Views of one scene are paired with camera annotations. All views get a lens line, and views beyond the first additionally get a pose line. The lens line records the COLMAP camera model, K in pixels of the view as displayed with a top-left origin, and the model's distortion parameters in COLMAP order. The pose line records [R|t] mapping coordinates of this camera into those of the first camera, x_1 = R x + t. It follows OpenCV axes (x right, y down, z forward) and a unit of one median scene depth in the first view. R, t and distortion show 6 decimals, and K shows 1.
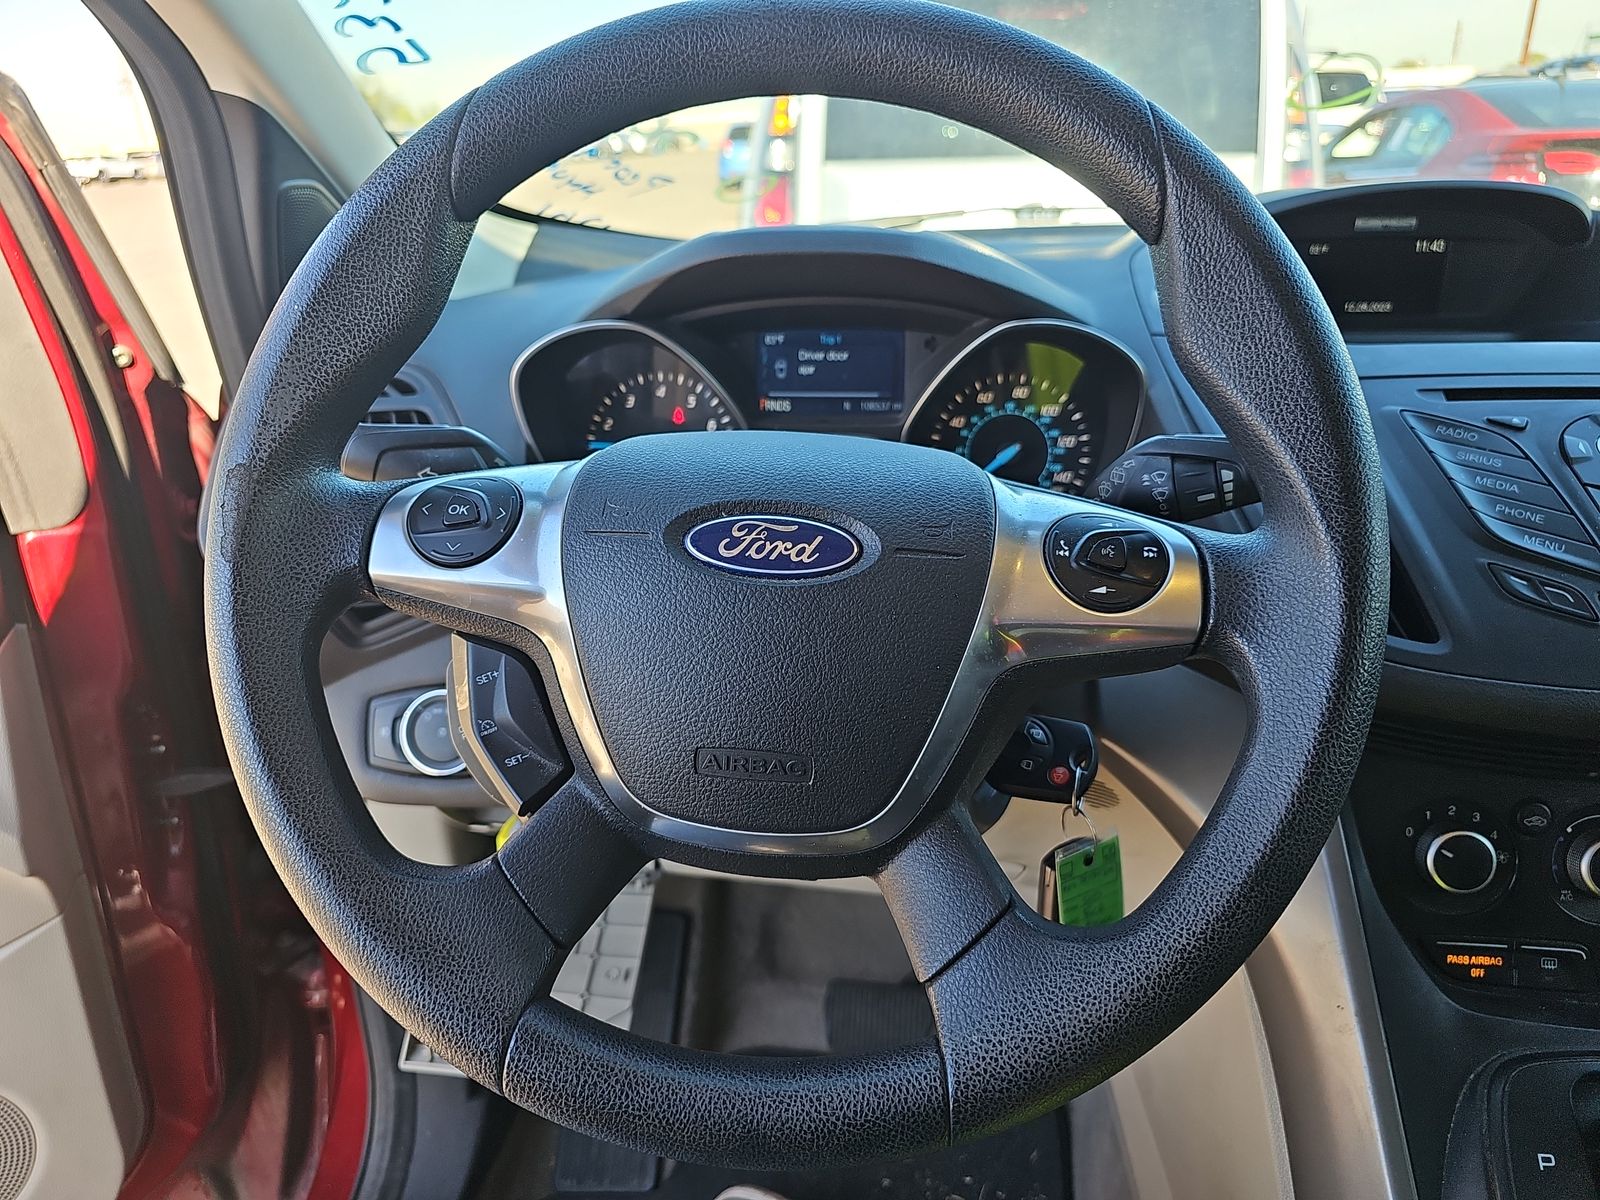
lens RADIAL K [[1005.1, 0, 821.4], [0, 1005.1, 591.4], [0, 0, 1]] dist [0.001911, -0.009372]
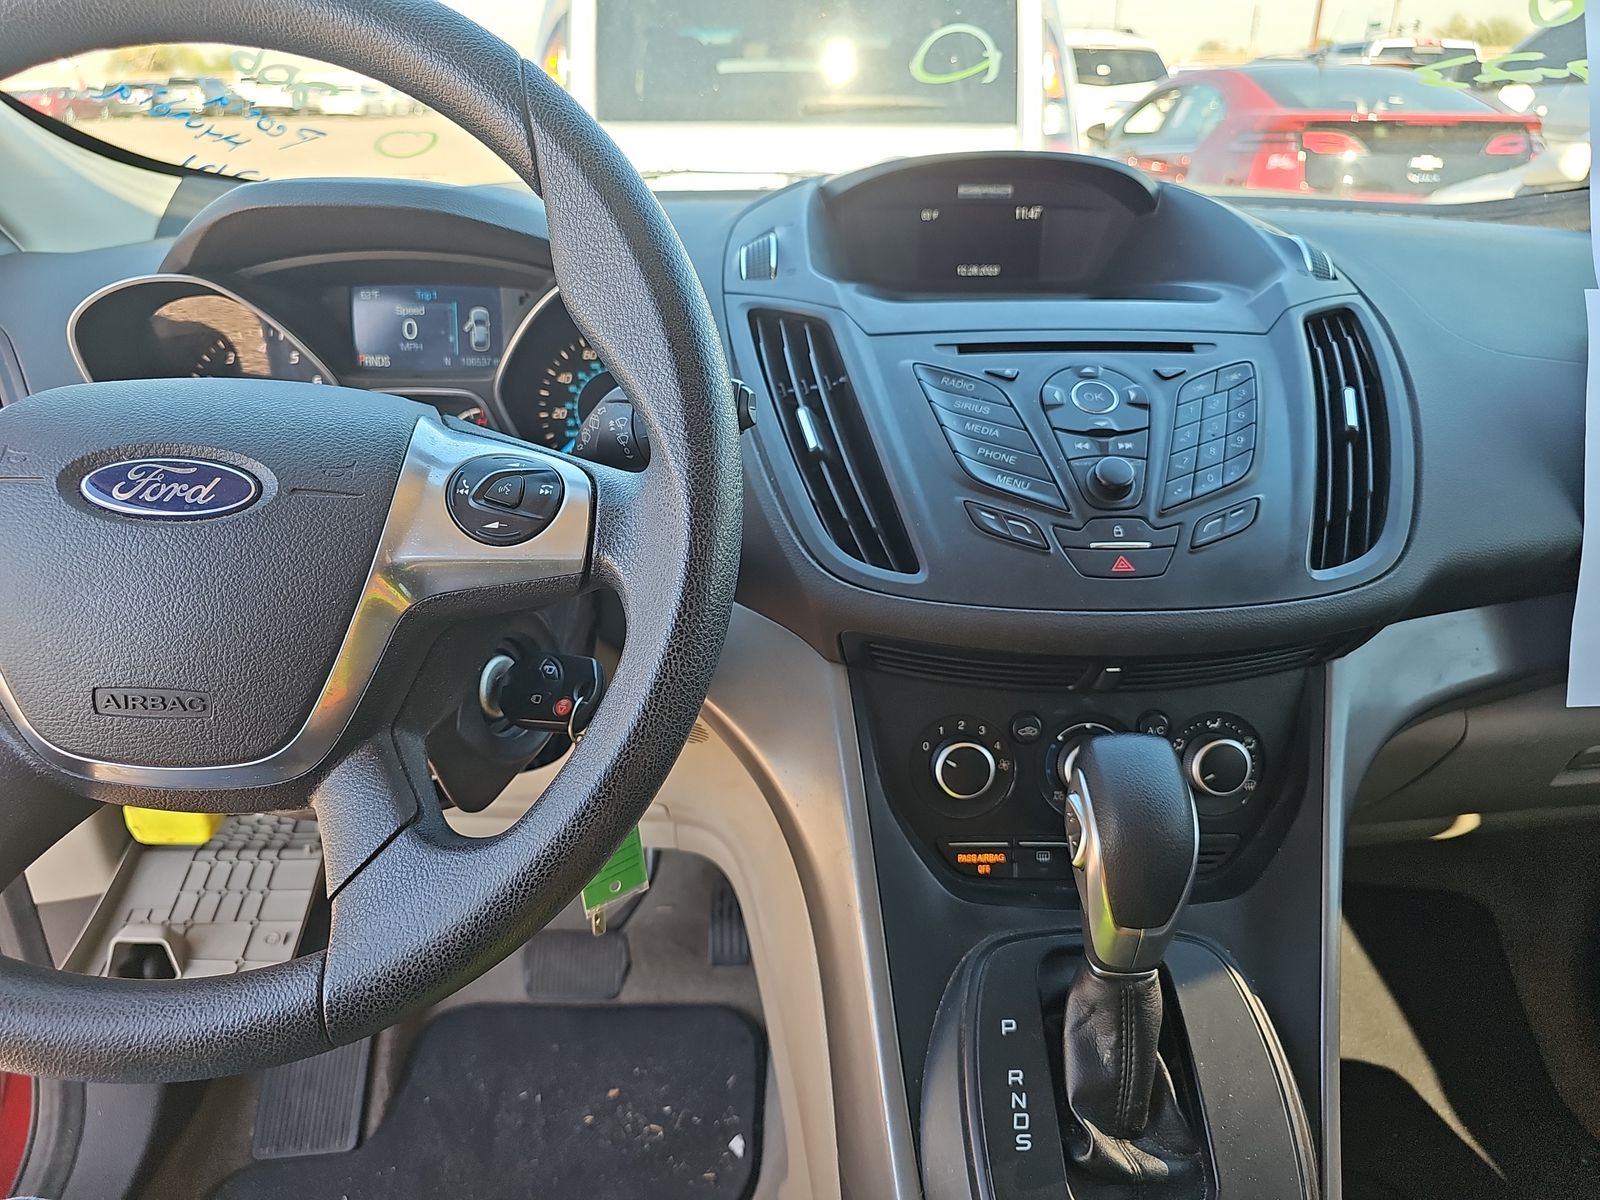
lens RADIAL K [[1001.6, 0, 797.0], [0, 1001.6, 596.7], [0, 0, 1]] dist [0.004114, -0.012677]
pose [[0.990873, -0.031097, 0.131160, 0.295364], [0.026284, 0.998922, 0.038269, 0.027395], [-0.132208, -0.034472, 0.990622, -0.065512]]
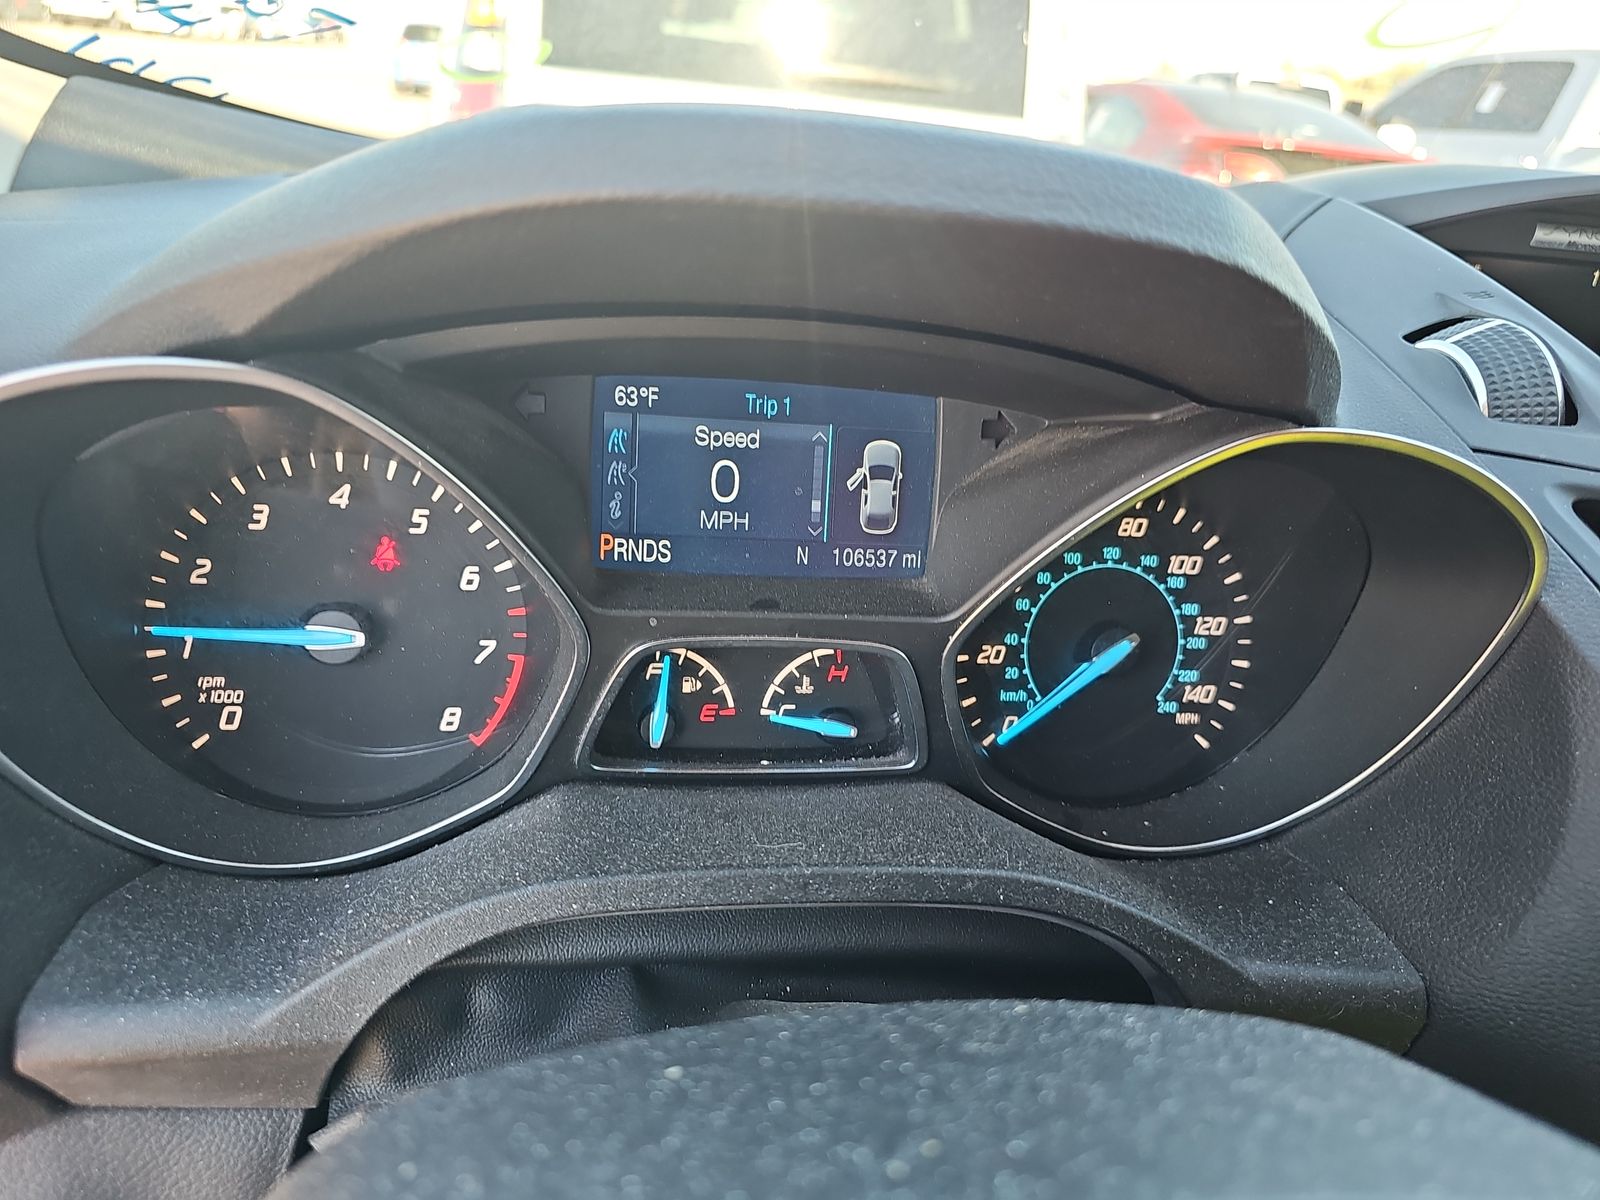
lens RADIAL K [[1001.6, 0, 797.0], [0, 1001.6, 596.7], [0, 0, 1]] dist [0.004114, -0.012677]
pose [[0.961723, -0.005981, 0.273957, -0.121976], [-0.010392, 0.998246, 0.058276, -0.242931], [-0.273825, -0.058892, 0.959975, 0.728020]]
